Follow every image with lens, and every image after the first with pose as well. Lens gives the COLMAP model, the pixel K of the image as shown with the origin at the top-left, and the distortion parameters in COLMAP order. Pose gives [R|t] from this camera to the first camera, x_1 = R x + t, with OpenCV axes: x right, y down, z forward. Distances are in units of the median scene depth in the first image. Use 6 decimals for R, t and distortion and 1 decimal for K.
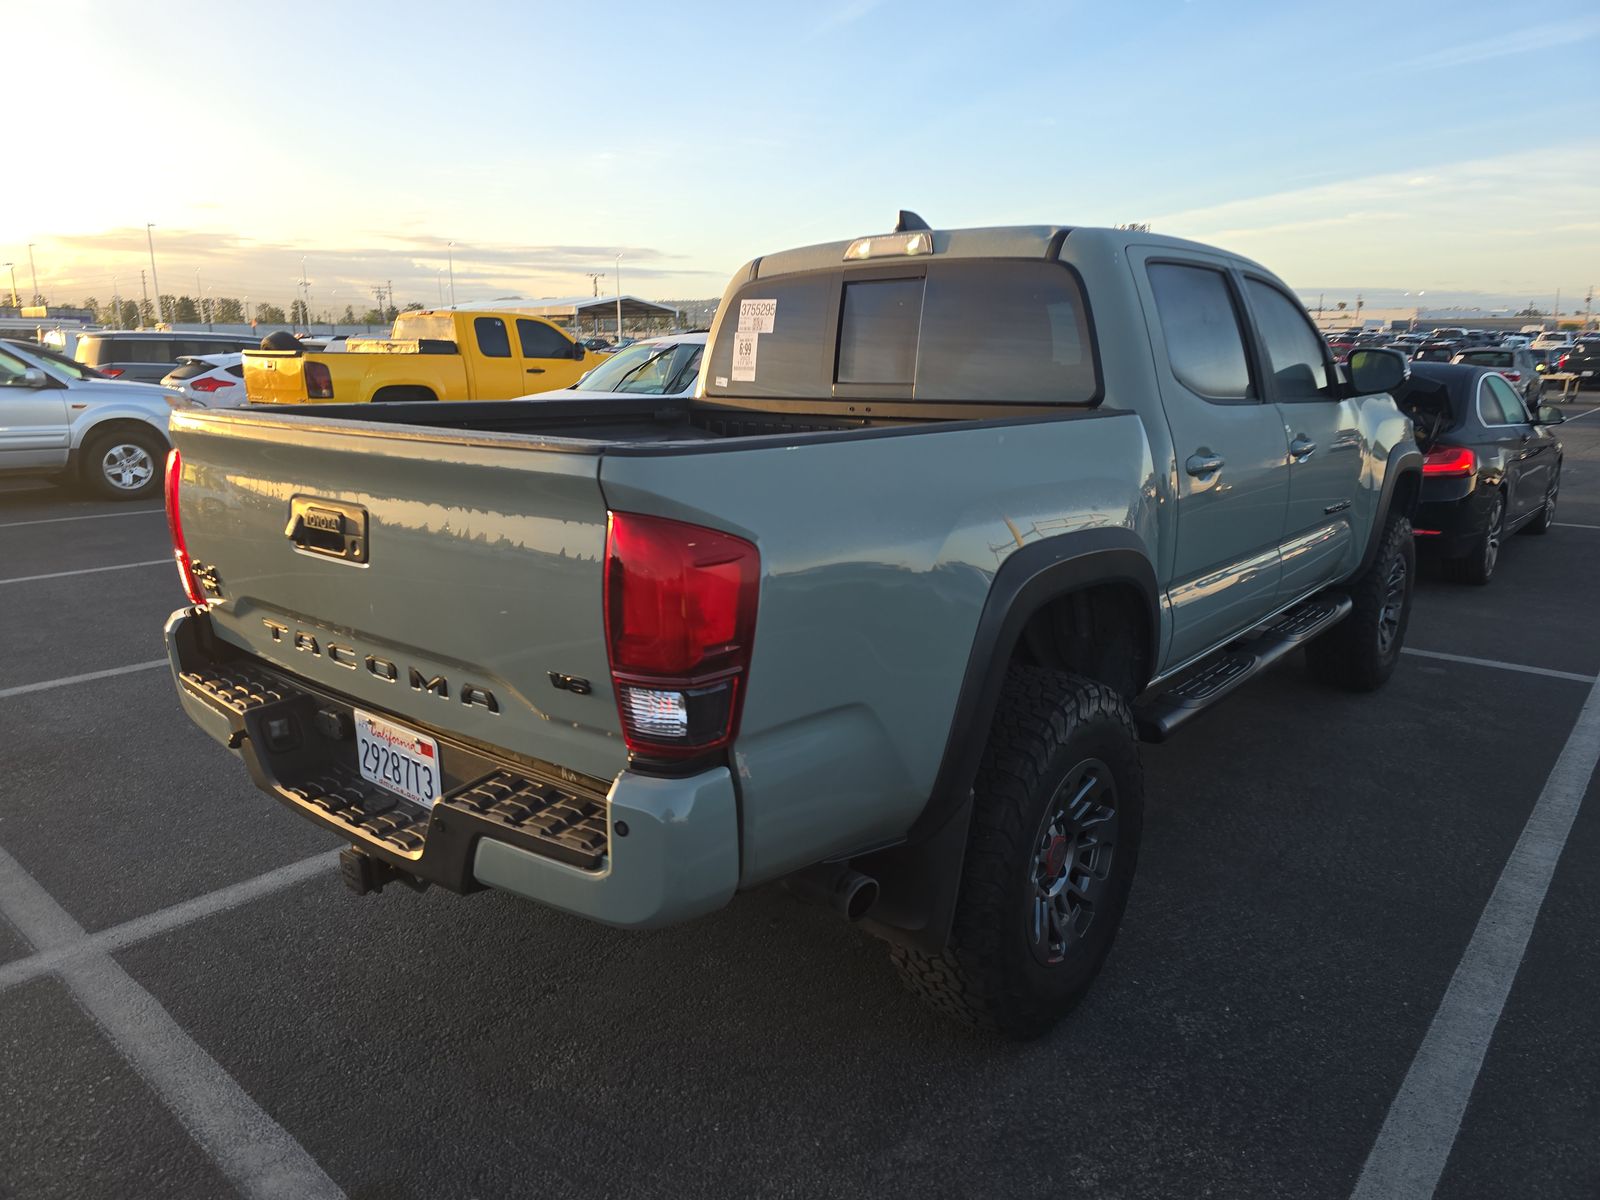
lens RADIAL K [[1069.5, 0, 781.6], [0, 1069.5, 599.2], [0, 0, 1]] dist [0.075429, -0.072935]
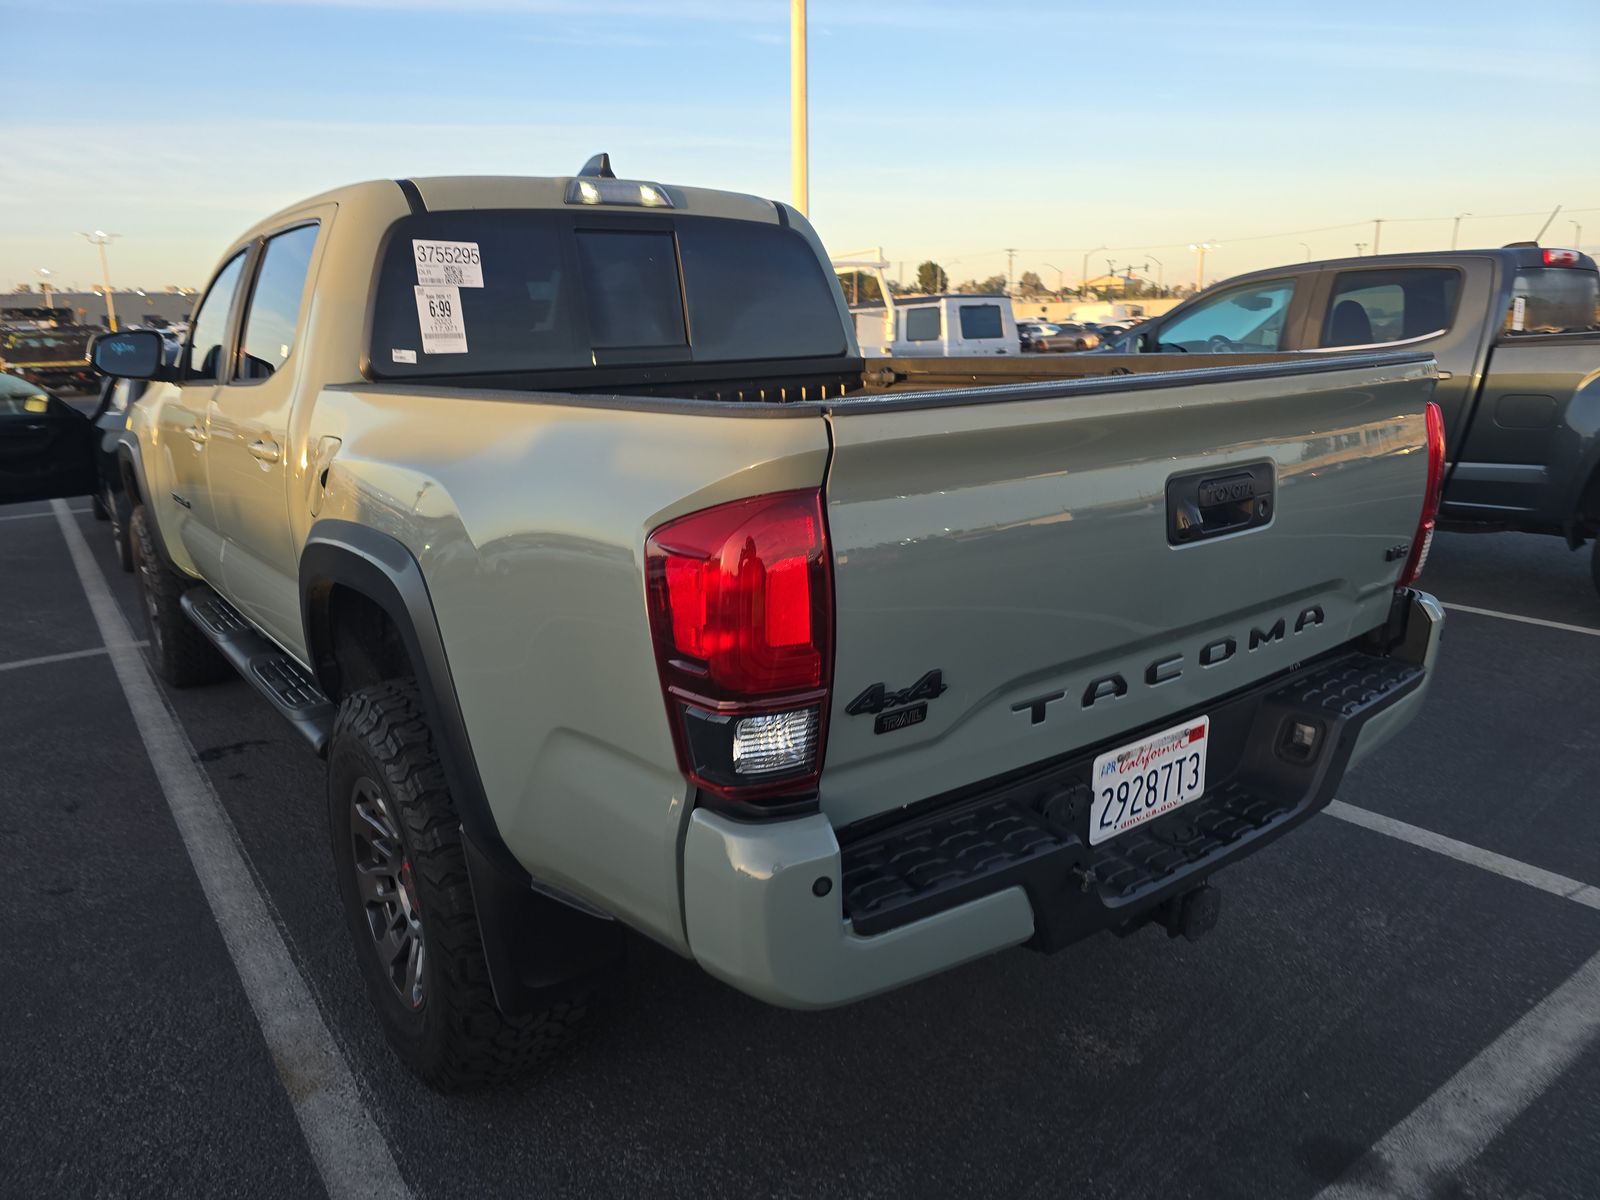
lens RADIAL K [[1085.2, 0, 800.0], [0, 1085.2, 600.0], [0, 0, 1]] dist [0.001062, -0.000045]
pose [[0.215017, -0.235992, 0.947668, -0.734079], [0.237890, 0.953793, 0.183542, -0.125709], [-0.947194, 0.185976, 0.261222, 0.631567]]
